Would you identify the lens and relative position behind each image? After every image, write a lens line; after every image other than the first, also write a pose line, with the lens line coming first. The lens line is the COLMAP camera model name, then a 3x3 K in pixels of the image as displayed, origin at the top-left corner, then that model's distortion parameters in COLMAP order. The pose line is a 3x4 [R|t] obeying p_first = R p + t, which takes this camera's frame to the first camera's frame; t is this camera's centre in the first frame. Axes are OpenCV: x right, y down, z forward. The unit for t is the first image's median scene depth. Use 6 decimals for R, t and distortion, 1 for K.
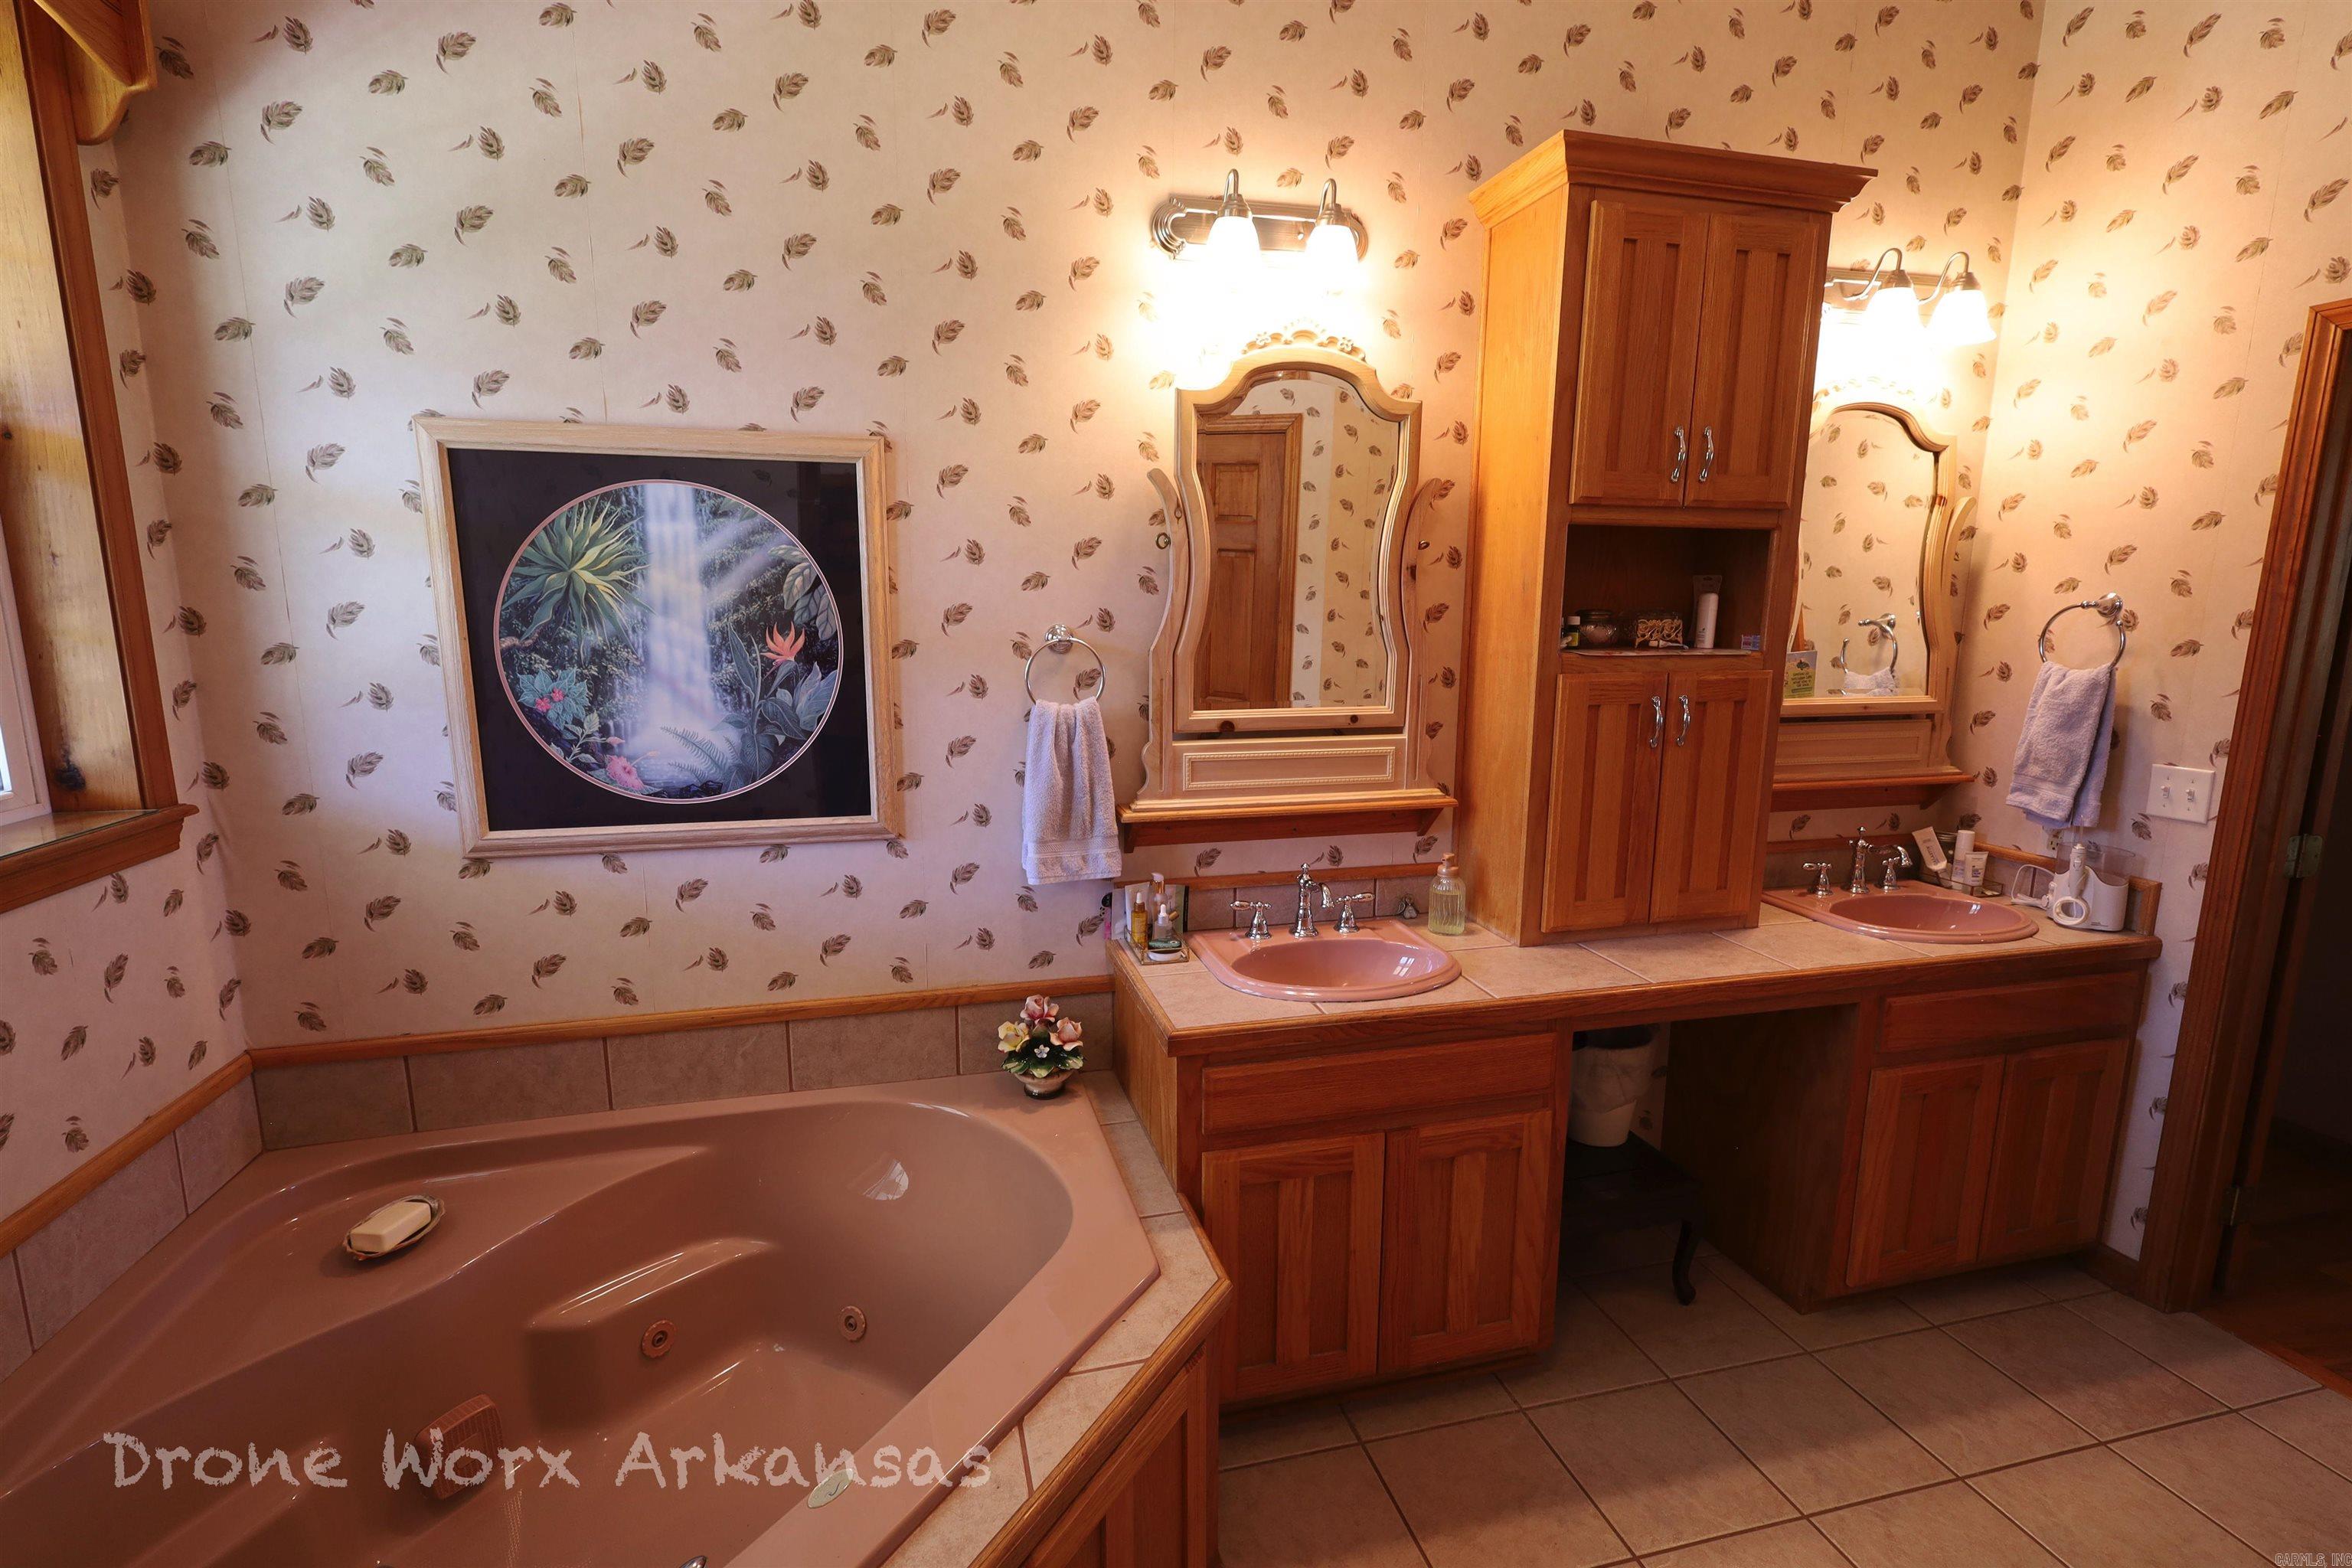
lens RADIAL K [[1079.2, 0, 1156.4], [0, 1079.2, 766.7], [0, 0, 1]] dist [-0.001819, -0.000132]
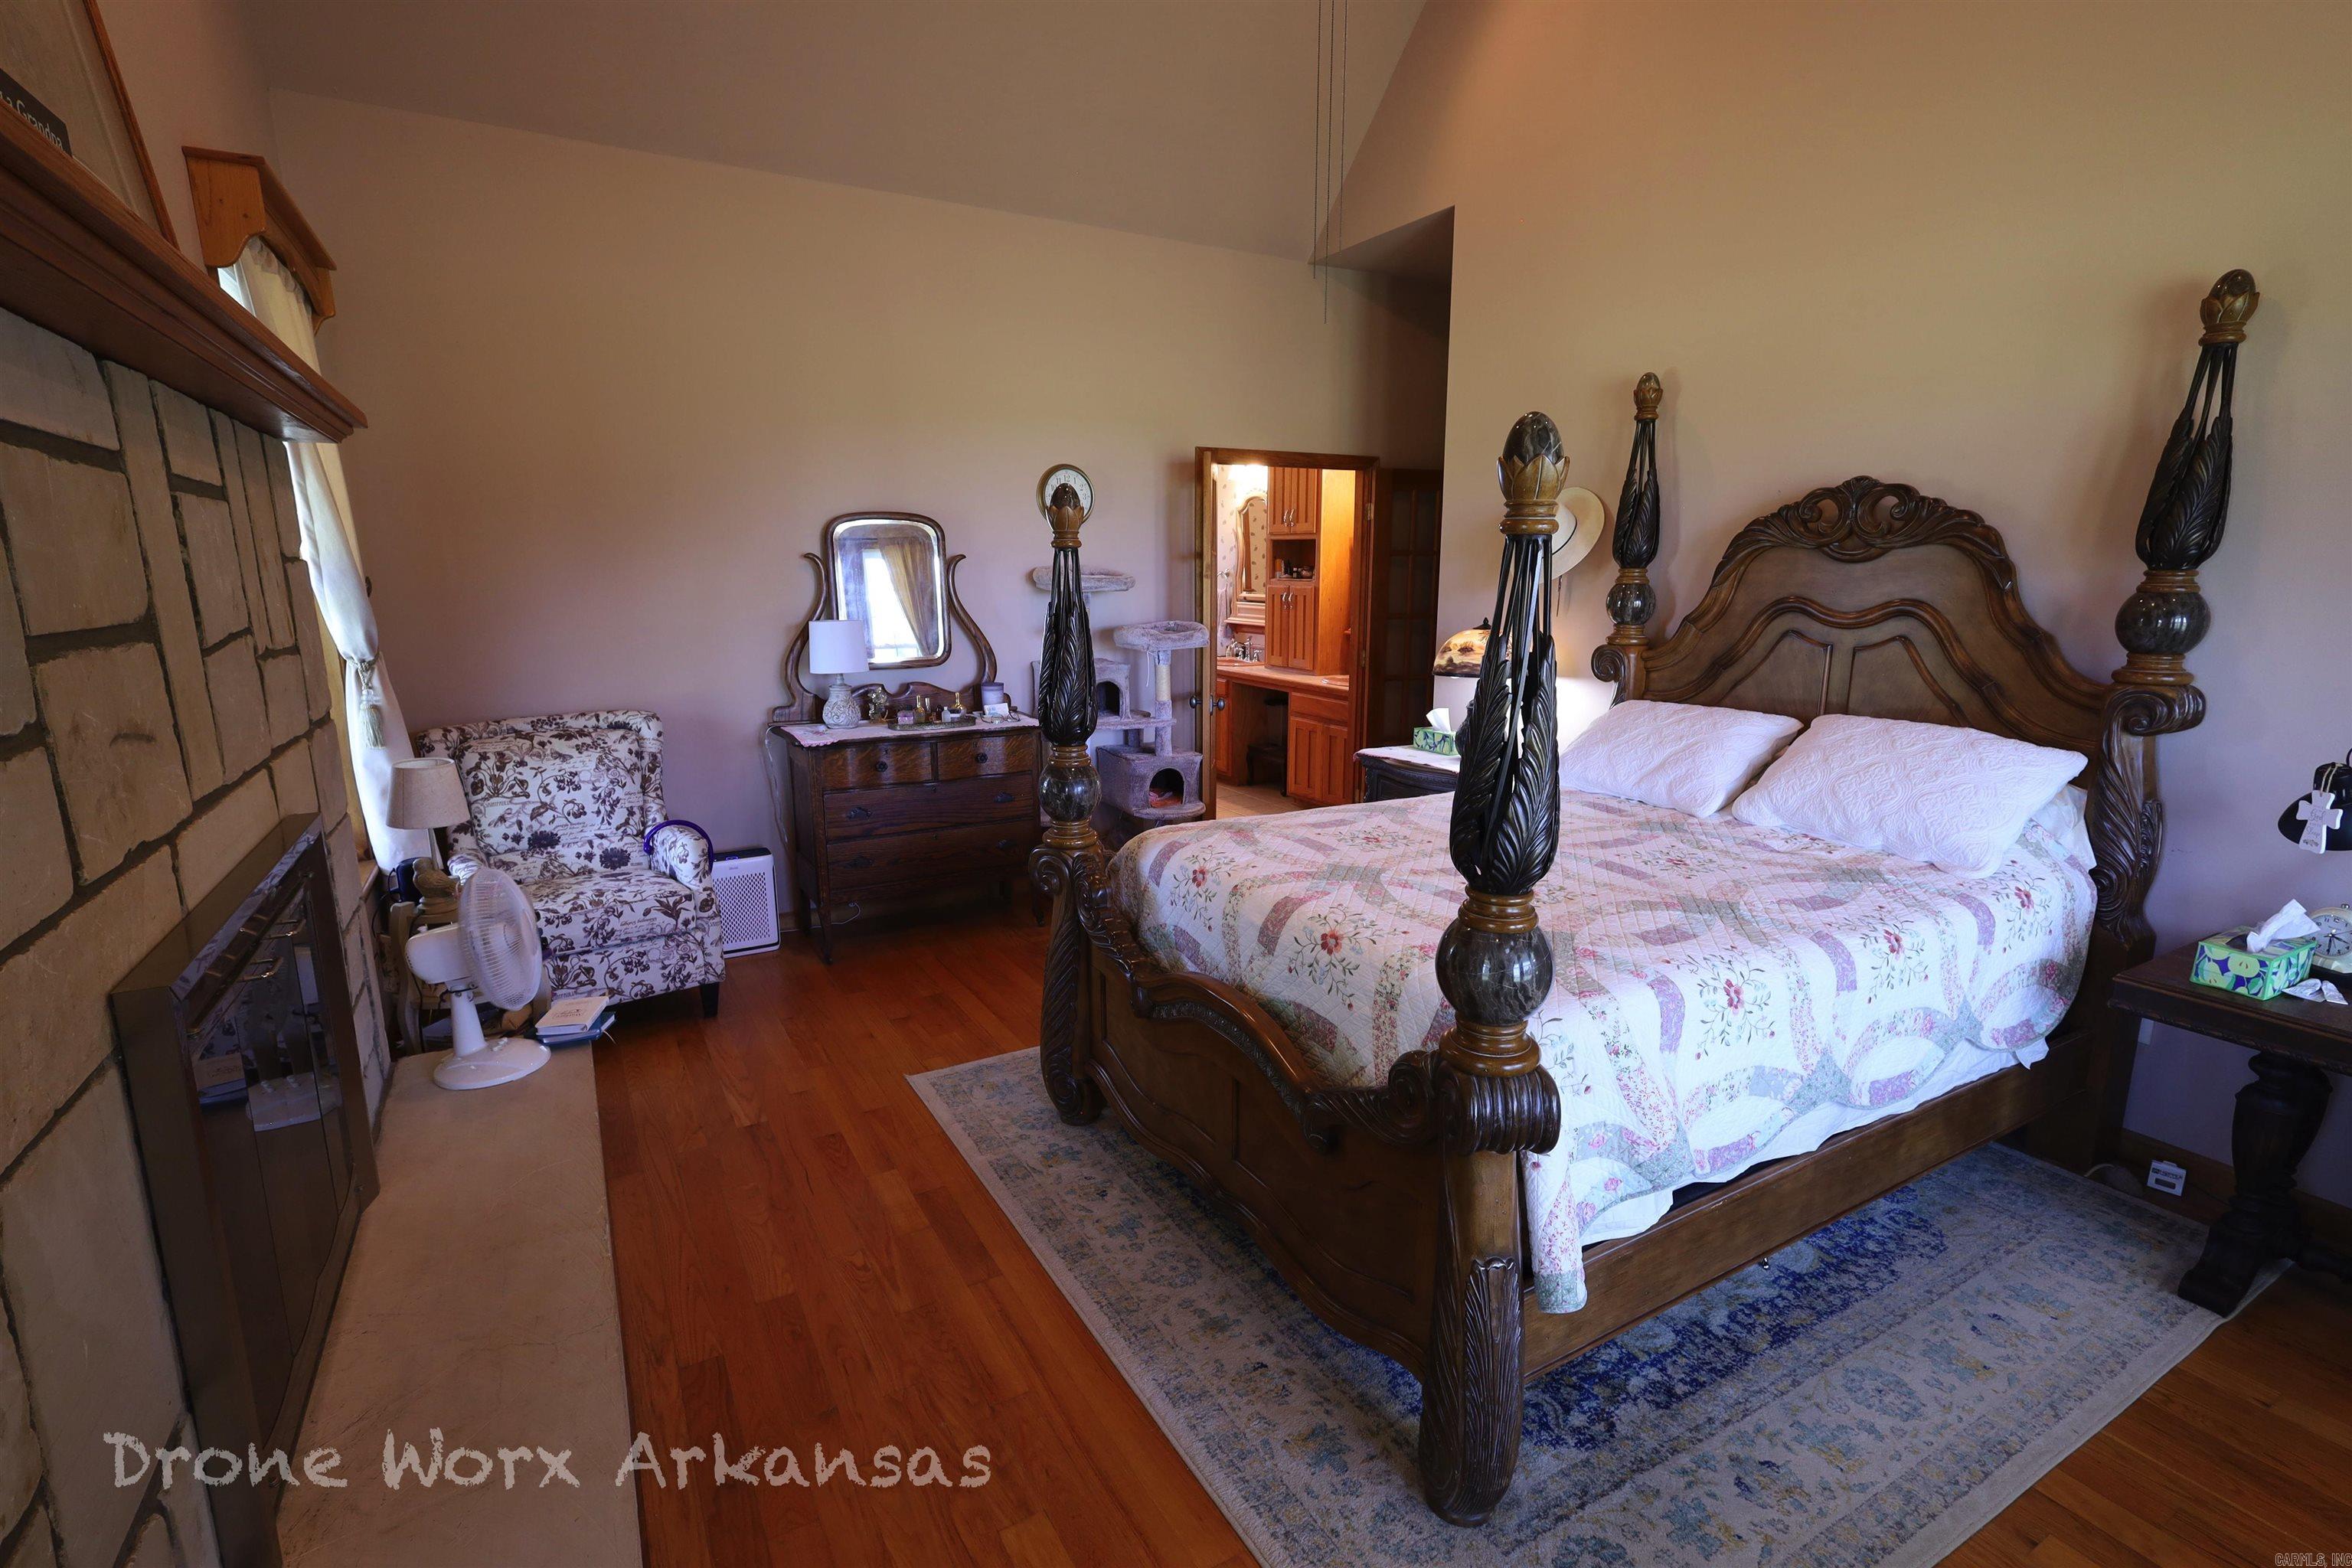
lens RADIAL K [[1079.2, 0, 1165.5], [0, 1079.2, 788.5], [0, 0, 1]] dist [-0.001819, -0.000132]
pose [[0.278911, 0.191562, -0.941017, 3.529322], [-0.168171, 0.974503, 0.148534, 0.091238], [0.945477, 0.116824, 0.304015, -0.278670]]
